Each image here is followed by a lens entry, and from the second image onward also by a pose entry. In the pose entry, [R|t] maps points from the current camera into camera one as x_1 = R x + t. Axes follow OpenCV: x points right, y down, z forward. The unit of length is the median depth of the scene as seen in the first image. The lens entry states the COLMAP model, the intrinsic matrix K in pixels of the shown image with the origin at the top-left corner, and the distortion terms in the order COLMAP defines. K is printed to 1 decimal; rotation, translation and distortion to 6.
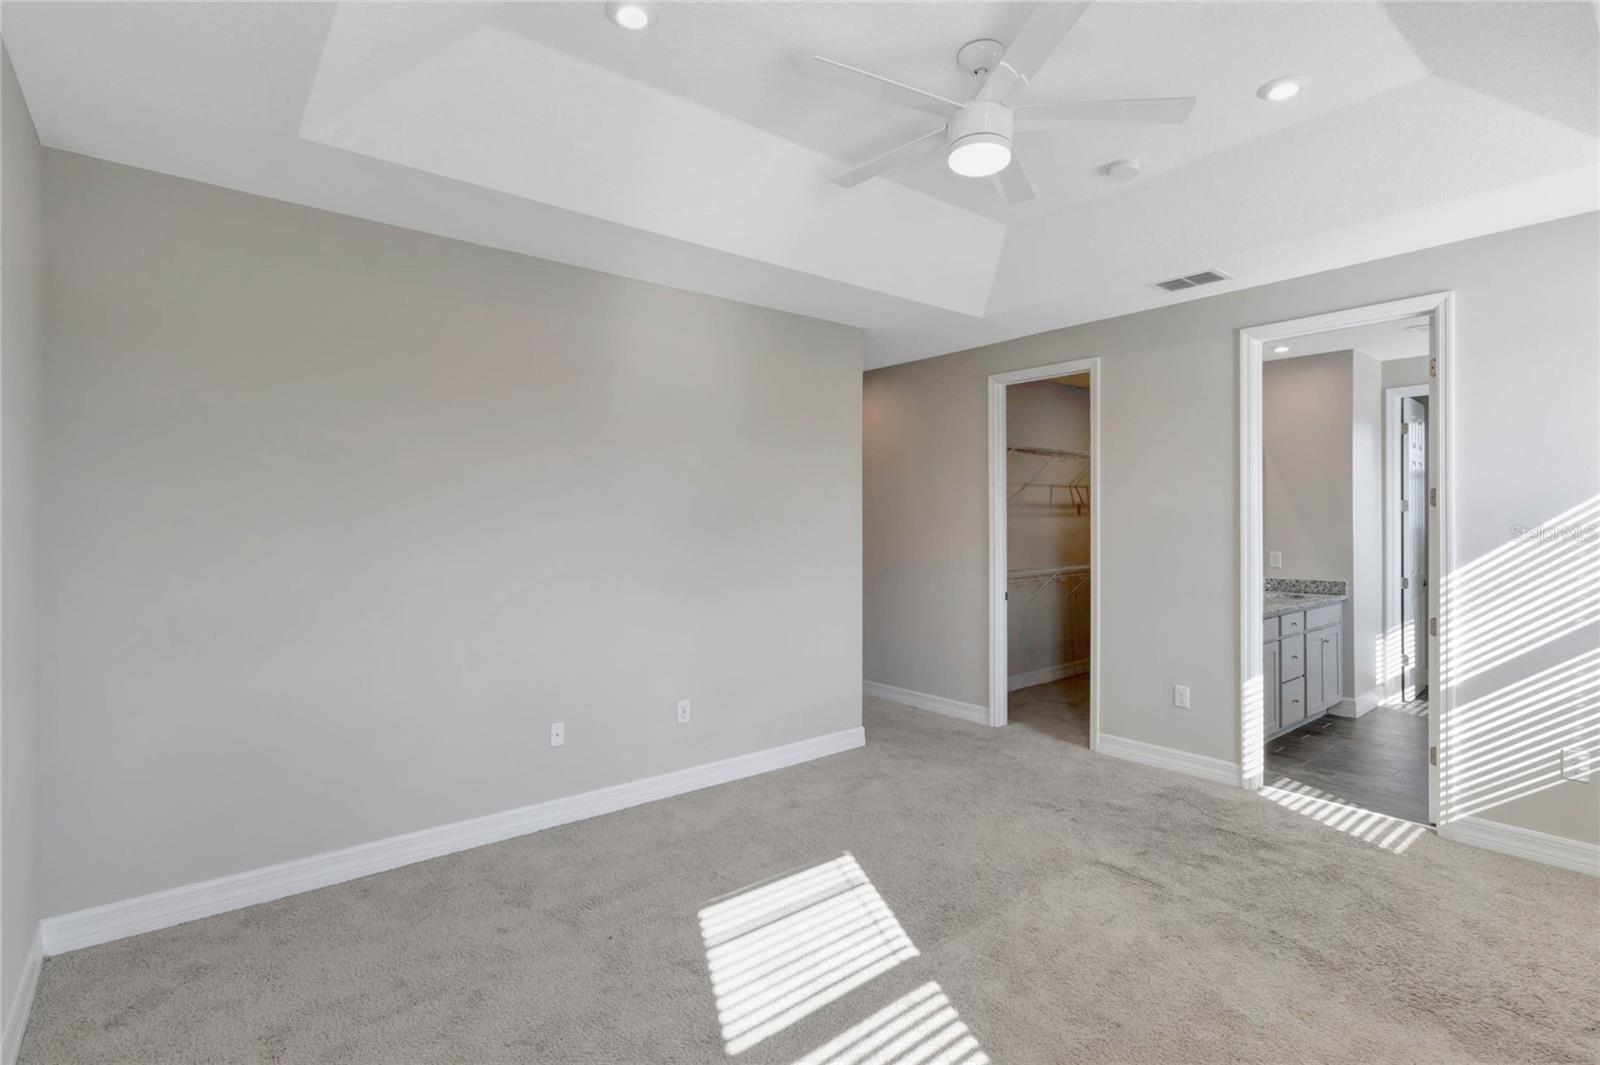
lens RADIAL K [[765.6, 0, 793.1], [0, 765.6, 532.2], [0, 0, 1]] dist [-0.003086, -0.001222]
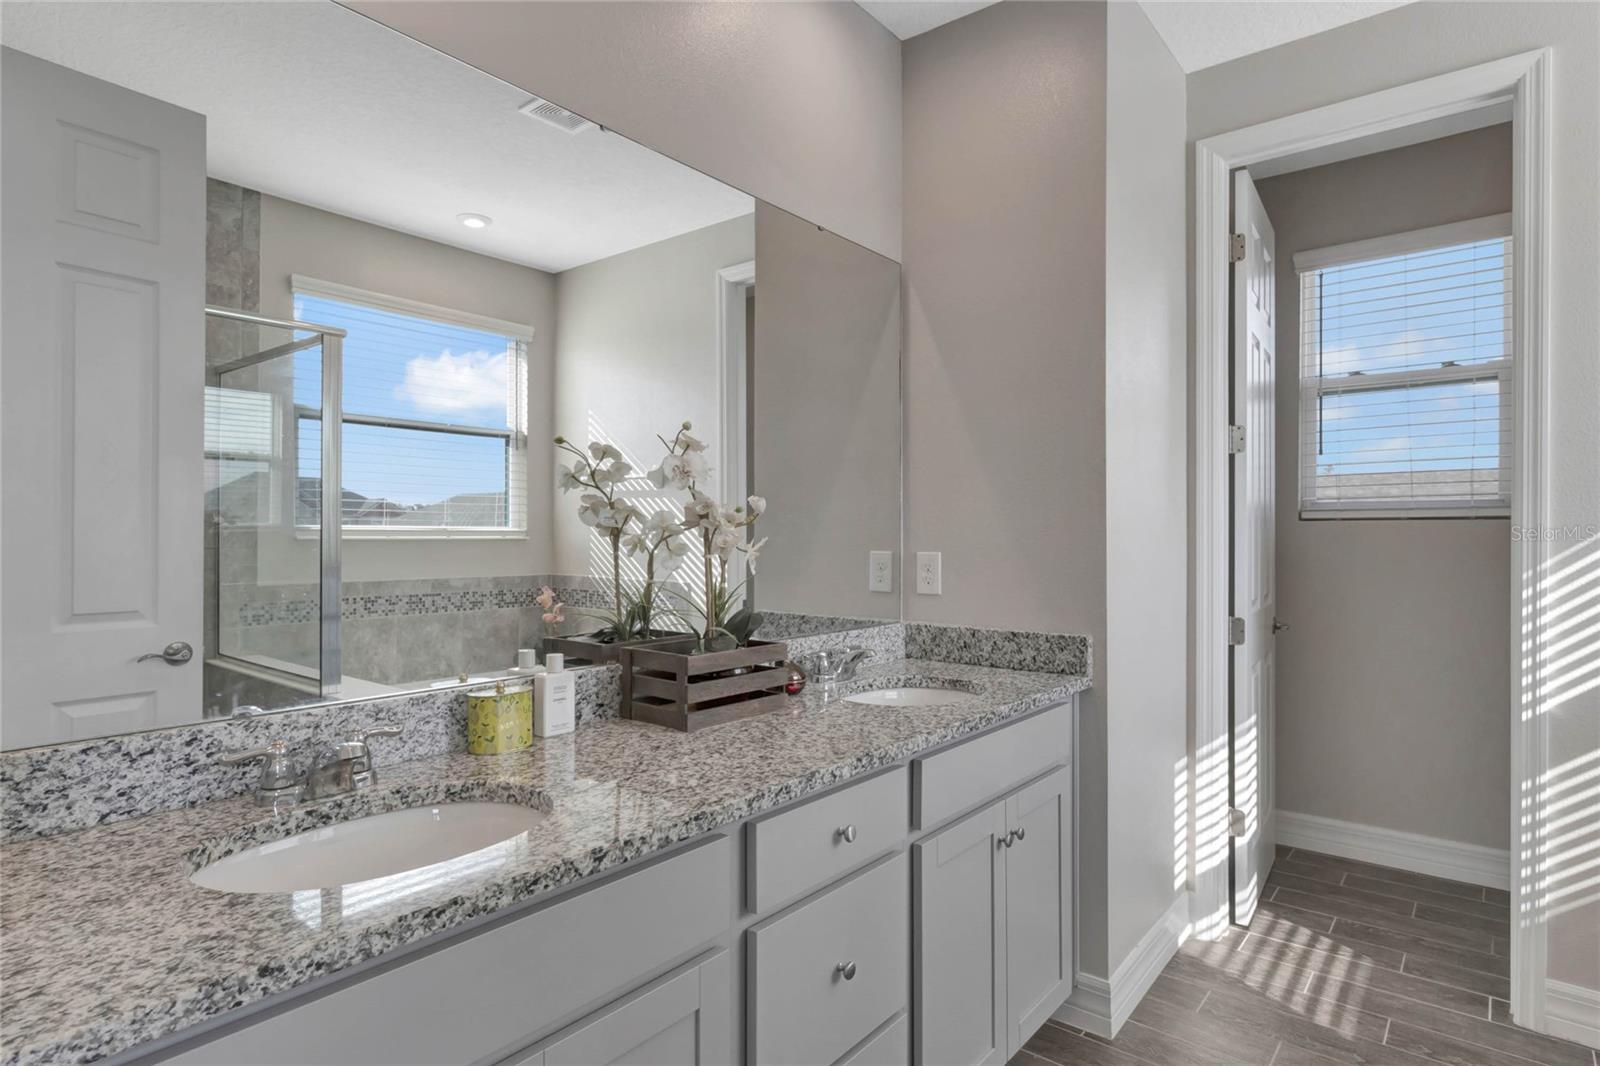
lens RADIAL K [[855.2, 0, 805.8], [0, 855.2, 532.6], [0, 0, 1]] dist [0.002507, 0.000217]
pose [[0.978369, 0.010234, 0.206612, 0.482943], [-0.008449, 0.999919, -0.009518, 0.020247], [-0.206692, 0.007566, 0.978377, 0.602670]]
